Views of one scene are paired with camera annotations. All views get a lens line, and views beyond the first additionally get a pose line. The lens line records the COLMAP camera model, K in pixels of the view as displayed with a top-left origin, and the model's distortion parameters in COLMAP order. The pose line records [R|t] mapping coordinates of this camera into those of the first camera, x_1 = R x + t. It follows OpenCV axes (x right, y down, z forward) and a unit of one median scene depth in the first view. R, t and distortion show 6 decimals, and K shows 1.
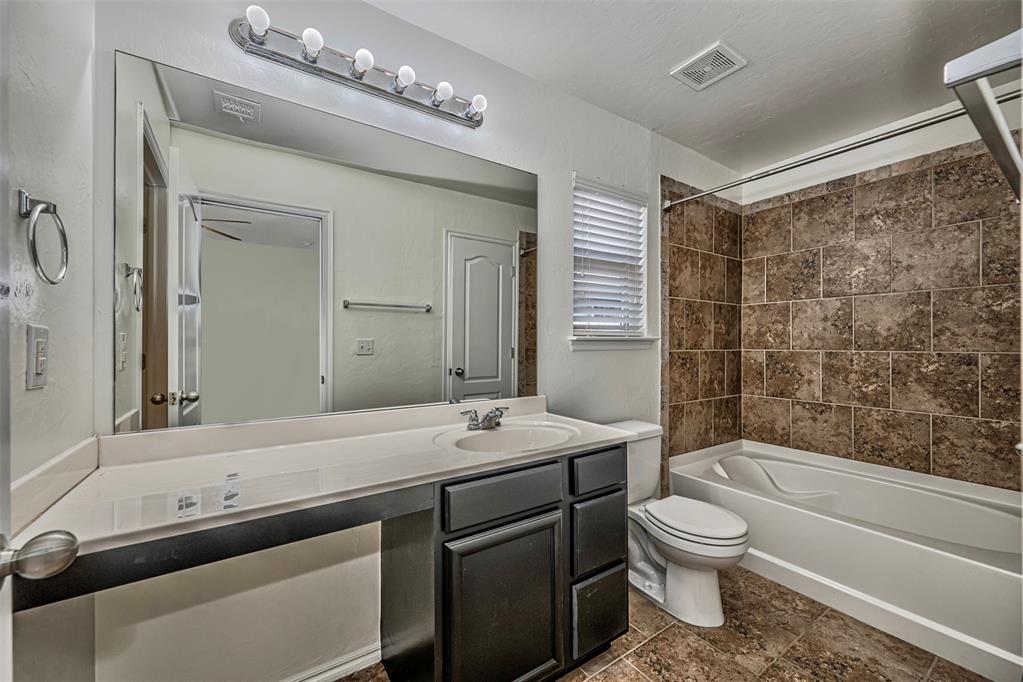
lens RADIAL K [[398.4, 0, 511.4], [0, 398.4, 344.3], [0, 0, 1]] dist [-0.000075, -0.001313]
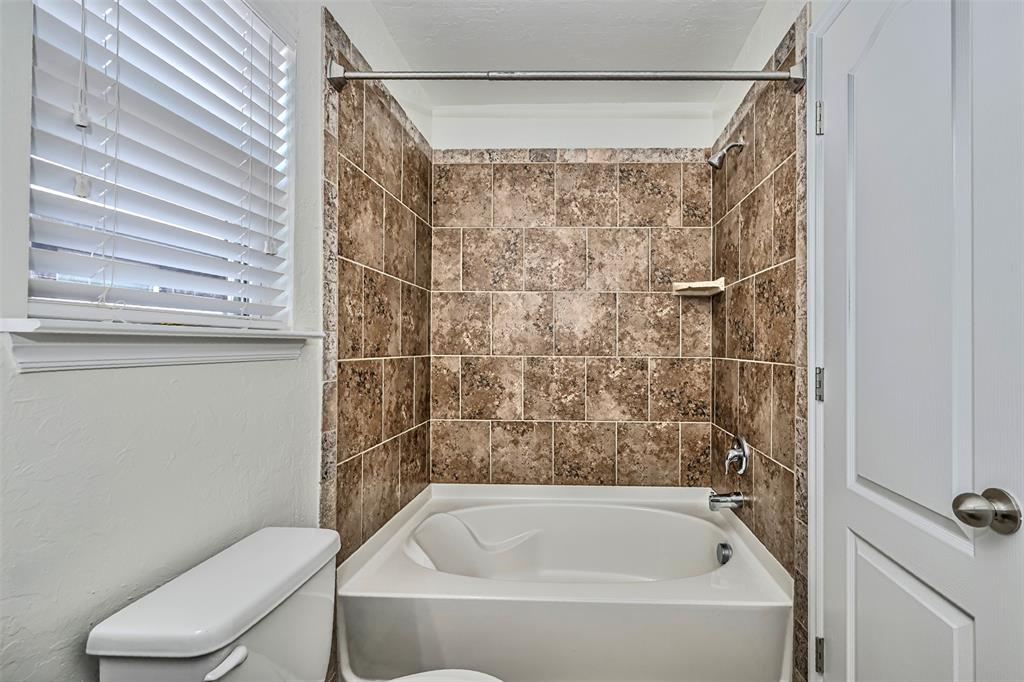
lens RADIAL K [[398.8, 0, 521.4], [0, 398.8, 346.0], [0, 0, 1]] dist [-0.000075, -0.001313]
pose [[0.598354, 0.005196, 0.801215, 0.128690], [-0.006507, 0.999978, -0.001626, -0.003098], [-0.801205, -0.004240, 0.598375, 0.514197]]
